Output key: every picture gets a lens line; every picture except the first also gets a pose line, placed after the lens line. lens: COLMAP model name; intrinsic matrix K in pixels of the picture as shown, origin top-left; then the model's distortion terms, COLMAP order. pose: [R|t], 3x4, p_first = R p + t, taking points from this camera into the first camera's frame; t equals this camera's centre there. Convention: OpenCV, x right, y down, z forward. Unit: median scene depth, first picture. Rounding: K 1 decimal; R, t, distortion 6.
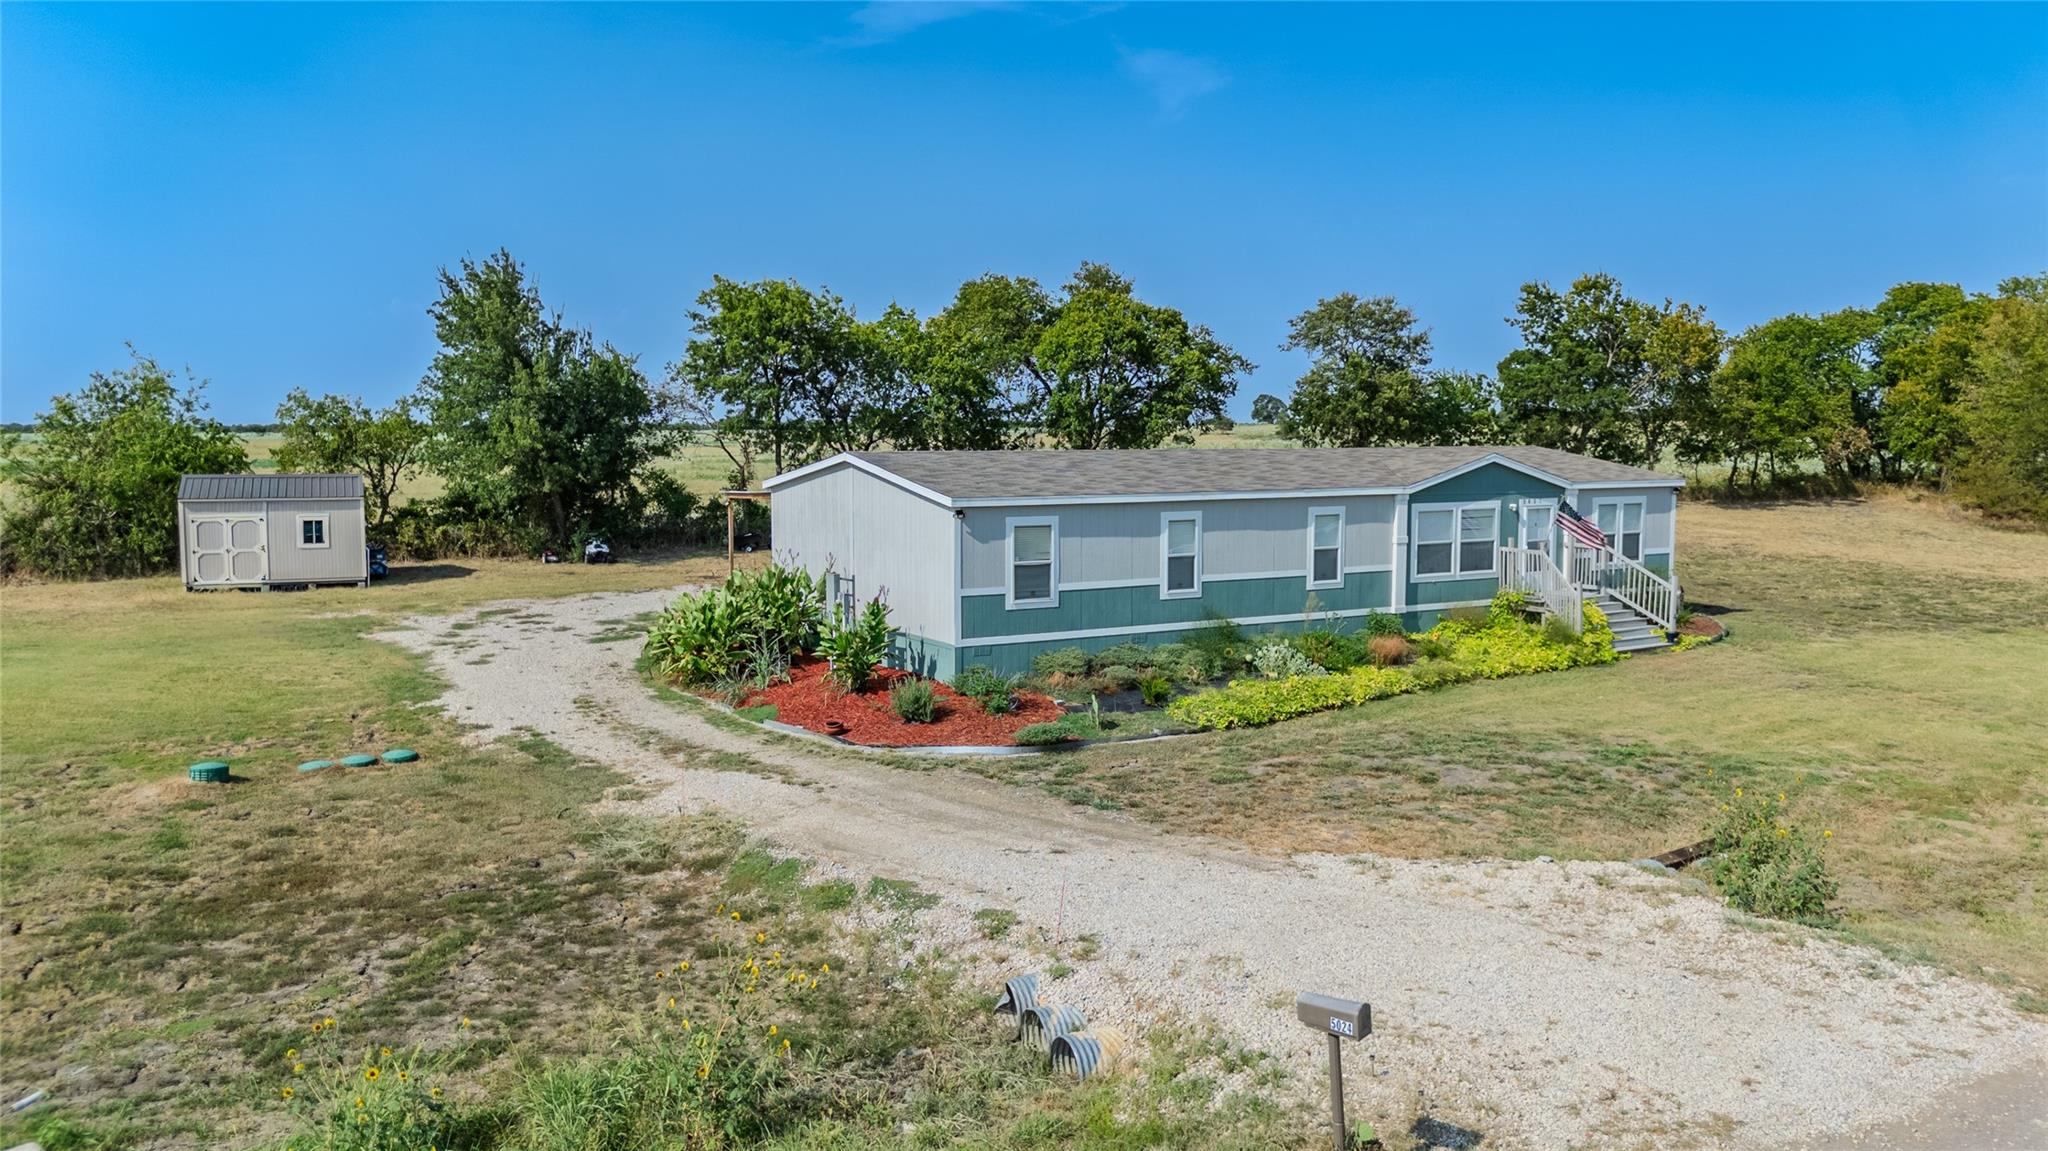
lens RADIAL K [[1526.3, 0, 1028.6], [0, 1526.3, 570.7], [0, 0, 1]] dist [0.094621, -0.114764]
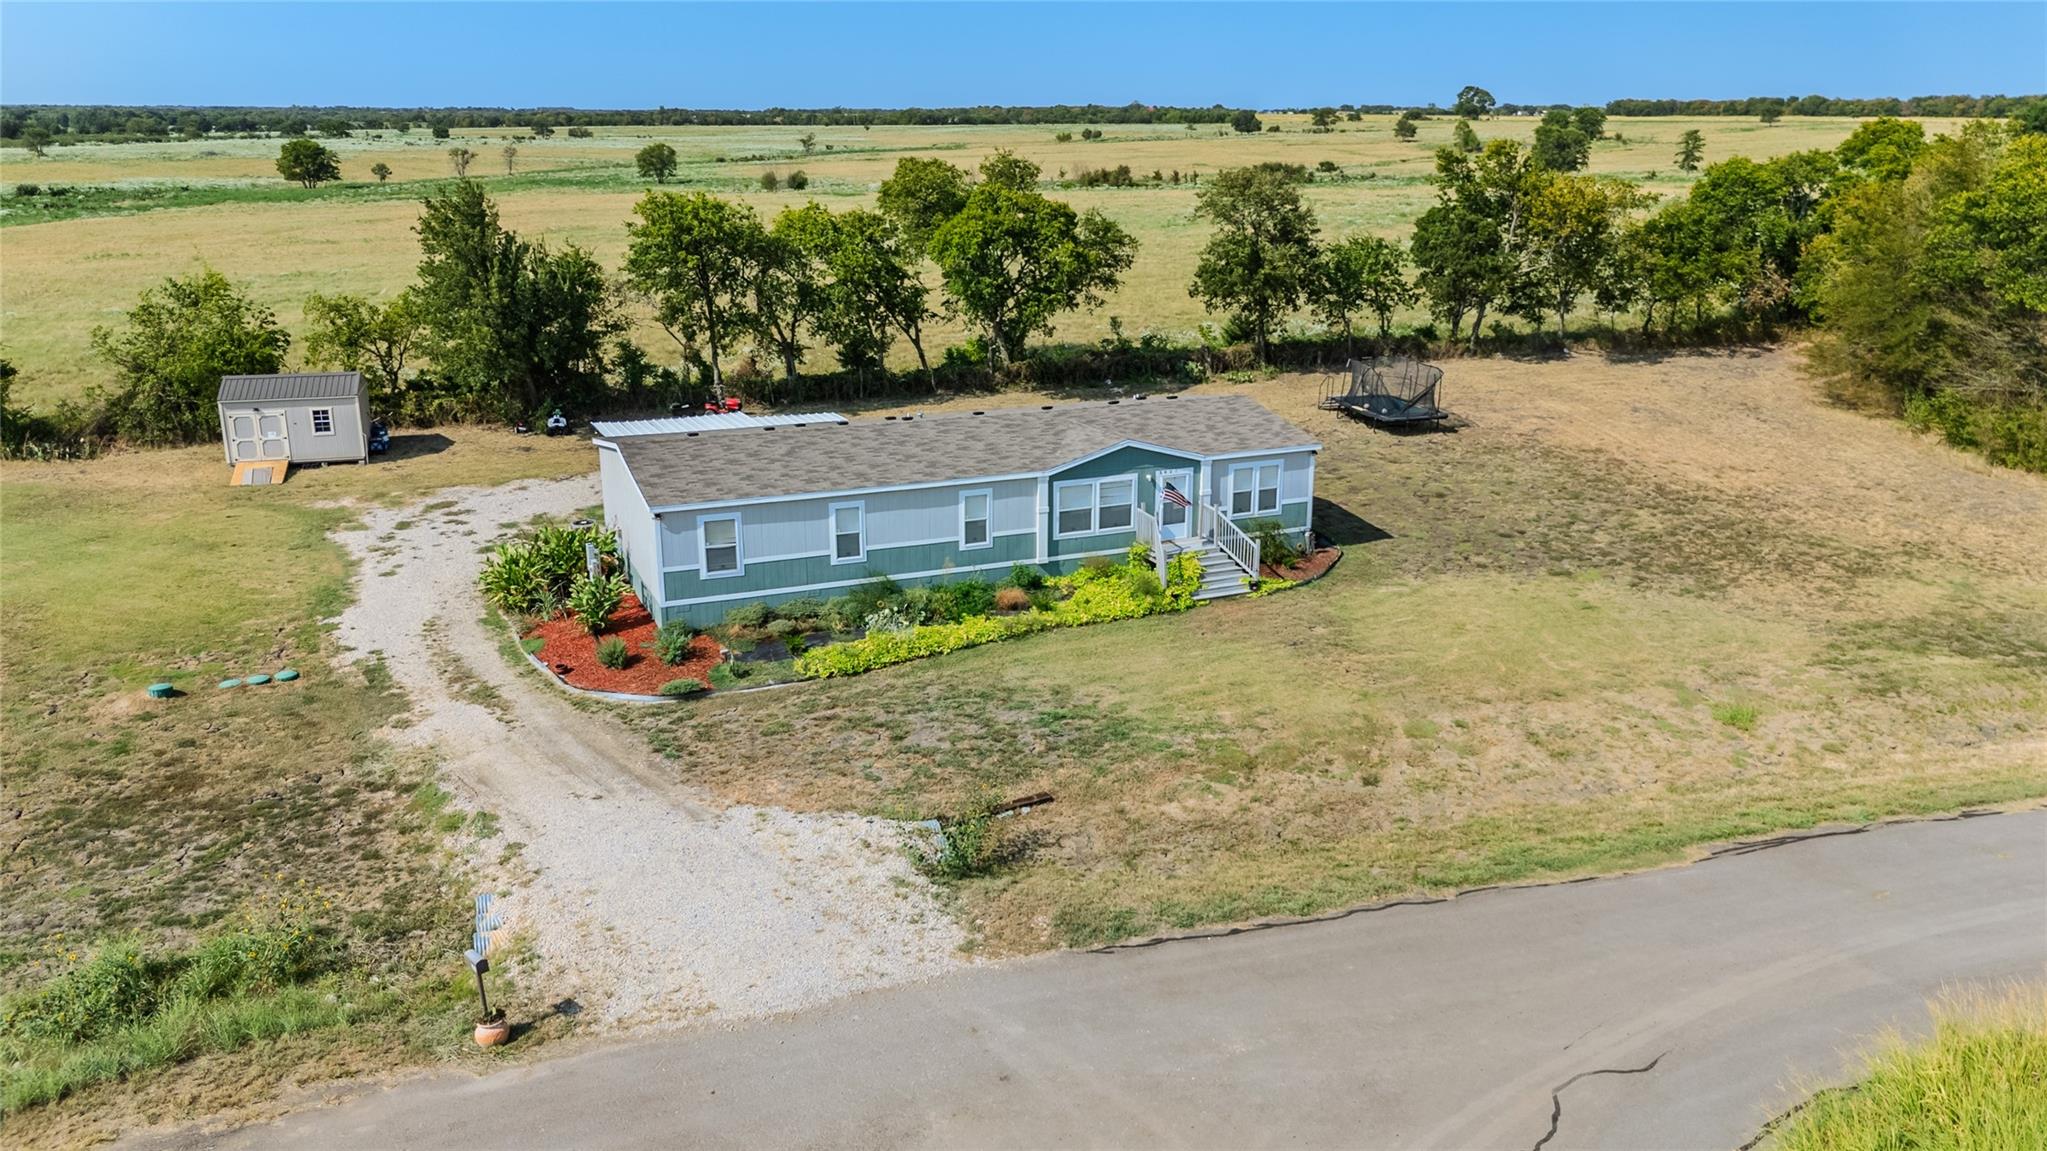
lens RADIAL K [[1571.3, 0, 1033.9], [0, 1571.3, 576.3], [0, 0, 1]] dist [0.081698, -0.084979]
pose [[0.991696, 0.037549, -0.122999, 0.420260], [-0.012381, 0.979858, 0.199309, -0.243170], [0.128006, -0.196131, 0.972187, -0.343158]]
